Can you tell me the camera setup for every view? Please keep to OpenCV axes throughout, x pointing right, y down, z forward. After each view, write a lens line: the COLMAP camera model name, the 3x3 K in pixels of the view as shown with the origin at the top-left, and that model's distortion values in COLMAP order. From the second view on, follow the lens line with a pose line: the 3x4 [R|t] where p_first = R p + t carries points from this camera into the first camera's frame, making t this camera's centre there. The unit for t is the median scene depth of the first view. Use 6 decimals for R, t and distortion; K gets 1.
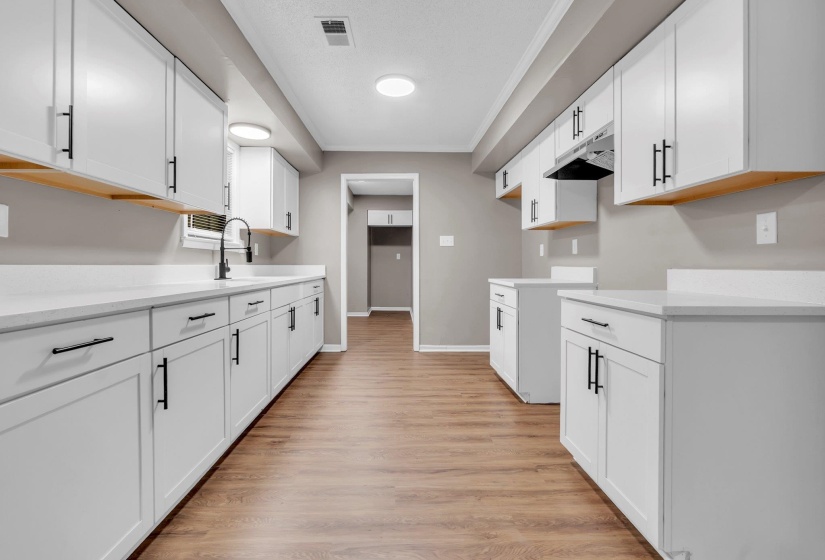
lens RADIAL K [[365.7, 0, 417.5], [0, 365.7, 264.9], [0, 0, 1]] dist [-0.003471, -0.001356]
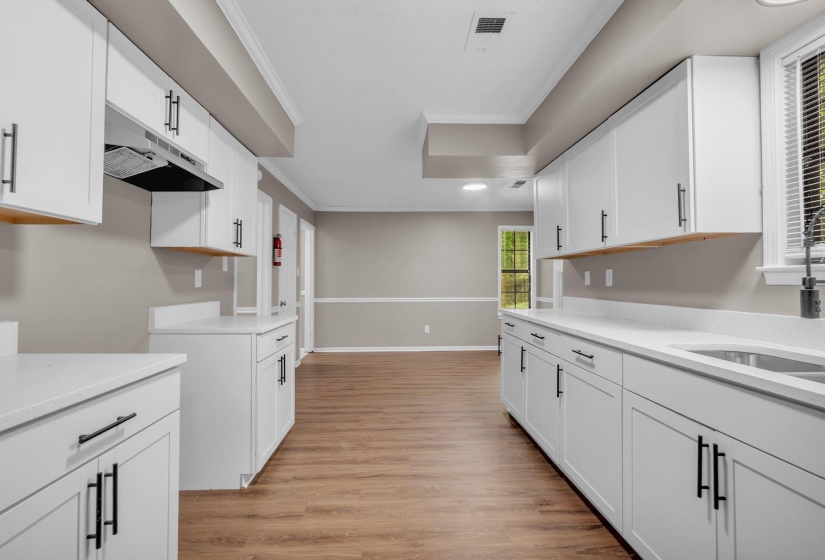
lens RADIAL K [[370.9, 0, 408.1], [0, 370.9, 265.7], [0, 0, 1]] dist [-0.002759, -0.000511]
pose [[-0.999774, 0.000819, 0.021247, -0.053050], [-0.000136, 0.998991, -0.044909, -0.053264], [-0.021262, -0.044902, -0.998765, 1.623300]]
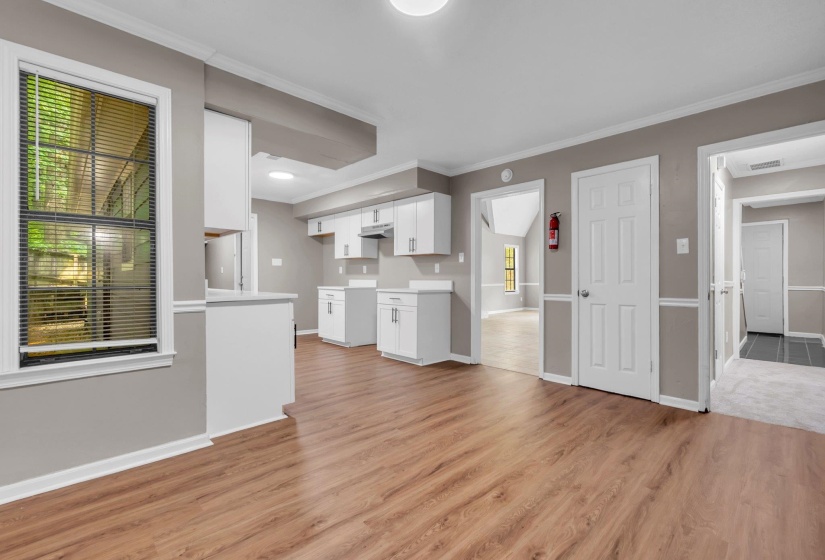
lens RADIAL K [[365.7, 0, 407.3], [0, 365.7, 279.8], [0, 0, 1]] dist [-0.003471, -0.001356]
pose [[0.756587, -0.003354, 0.653884, -0.818194], [-0.000792, 0.999981, 0.006046, -0.006716], [-0.653892, -0.005092, 0.756570, -0.769571]]
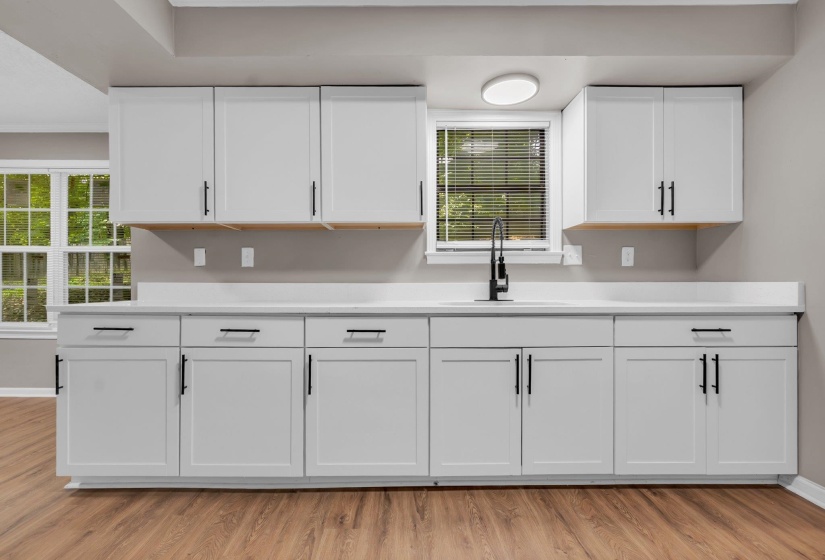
lens RADIAL K [[370.9, 0, 395.8], [0, 370.9, 279.1], [0, 0, 1]] dist [-0.002759, -0.000511]
pose [[-0.055630, -0.009907, -0.998402, 0.310159], [0.003352, 0.999943, -0.010109, -0.000040], [0.998446, -0.003909, -0.055594, 0.961164]]
